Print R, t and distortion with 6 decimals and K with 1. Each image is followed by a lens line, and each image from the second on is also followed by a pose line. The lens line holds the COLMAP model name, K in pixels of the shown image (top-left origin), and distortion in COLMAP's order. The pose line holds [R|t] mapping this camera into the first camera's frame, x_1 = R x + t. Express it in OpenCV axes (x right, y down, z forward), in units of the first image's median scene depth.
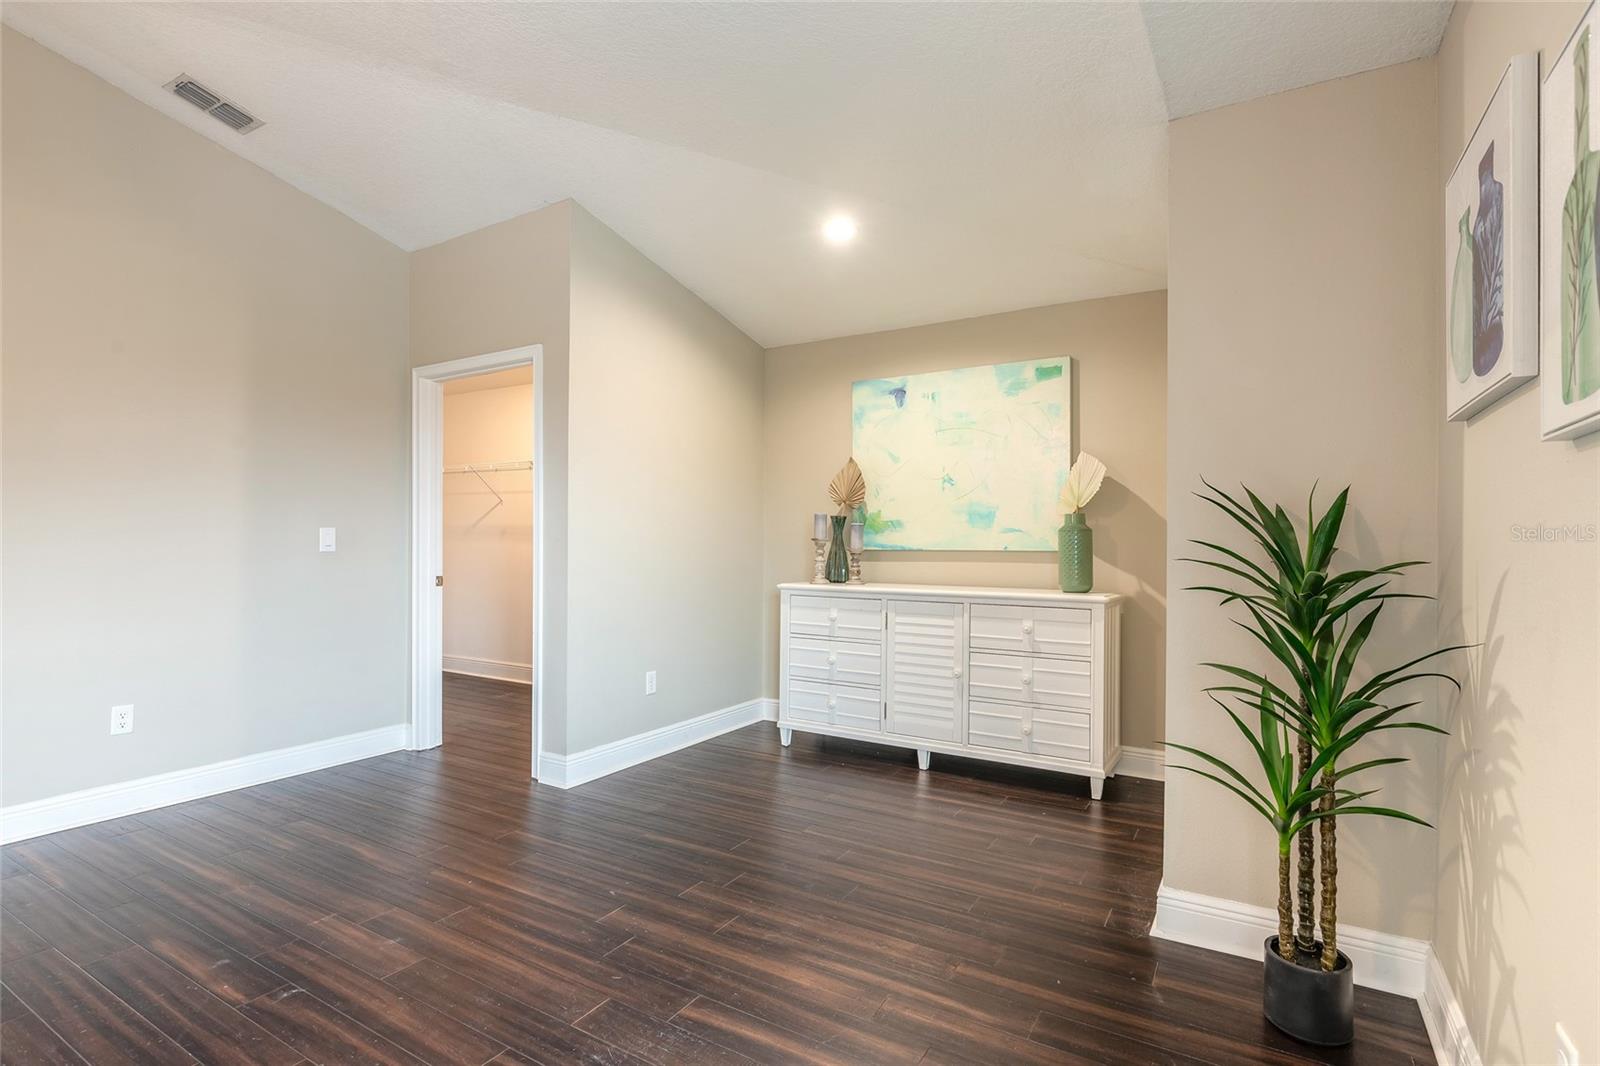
lens RADIAL K [[747.9, 0, 798.7], [0, 747.9, 546.4], [0, 0, 1]] dist [-0.003374, 0.000373]
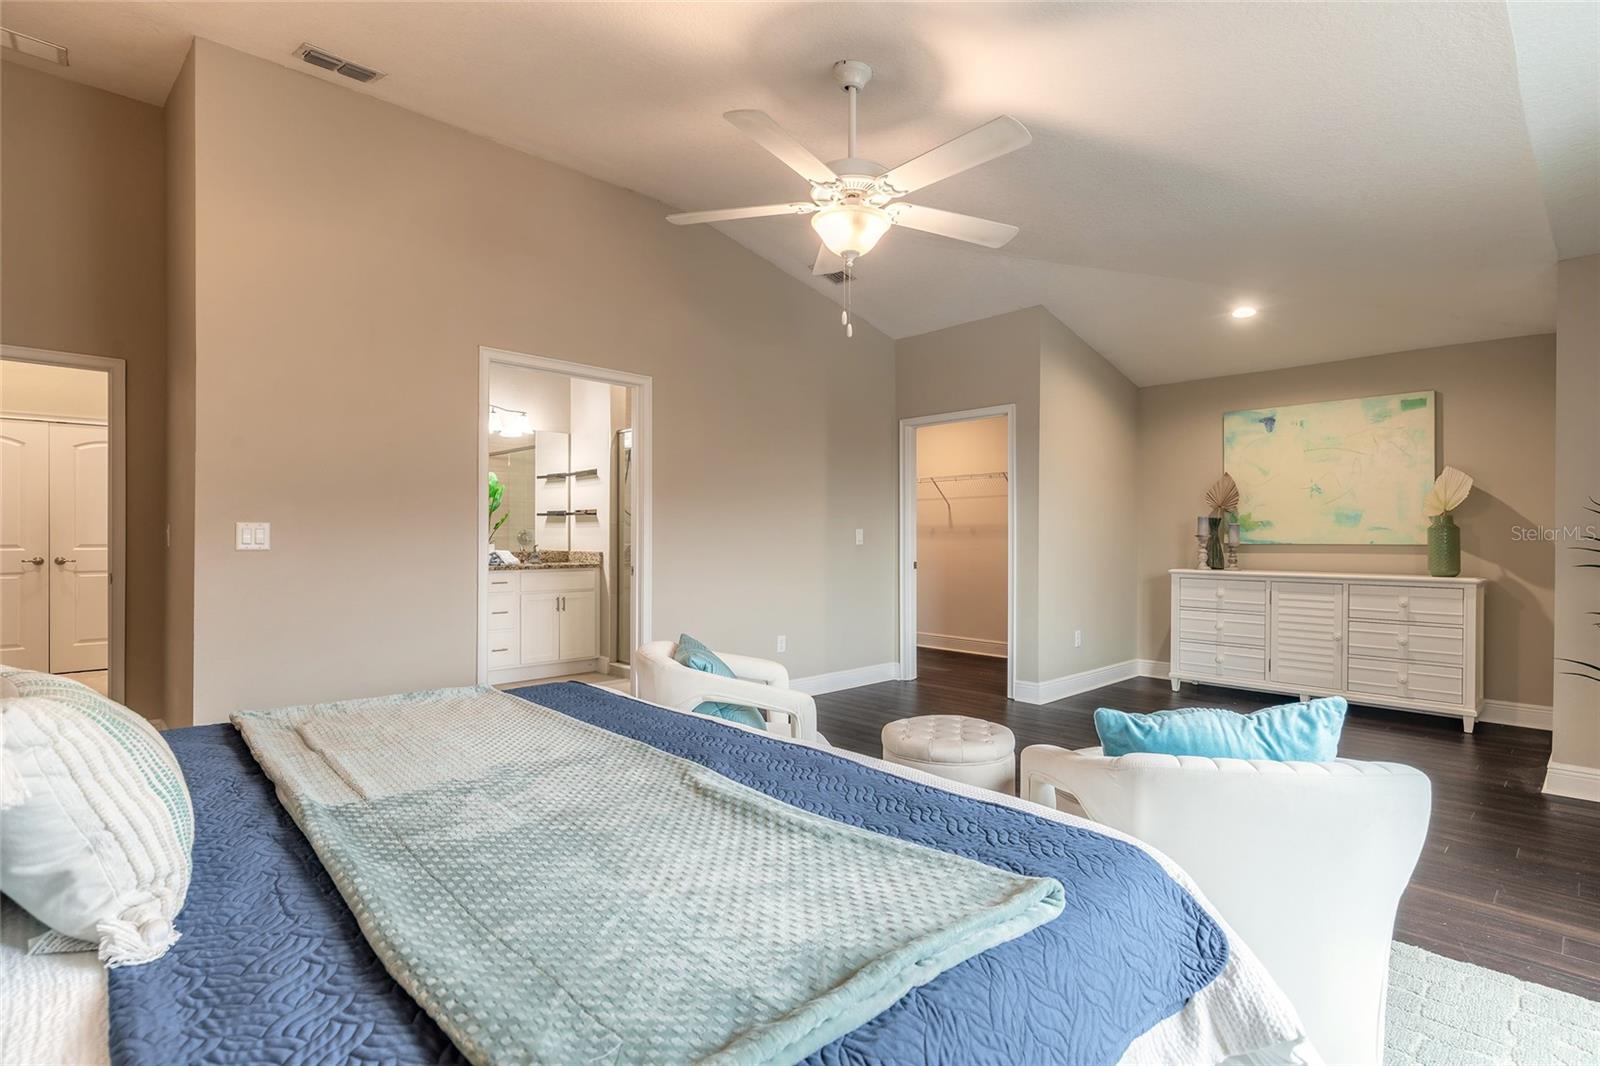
lens RADIAL K [[747.9, 0, 811.0], [0, 747.9, 541.1], [0, 0, 1]] dist [-0.003374, 0.000373]
pose [[0.966011, -0.000583, -0.258501, -0.334113], [0.000027, 0.999998, -0.002155, 0.002931], [0.258502, 0.002074, 0.966008, -0.499233]]
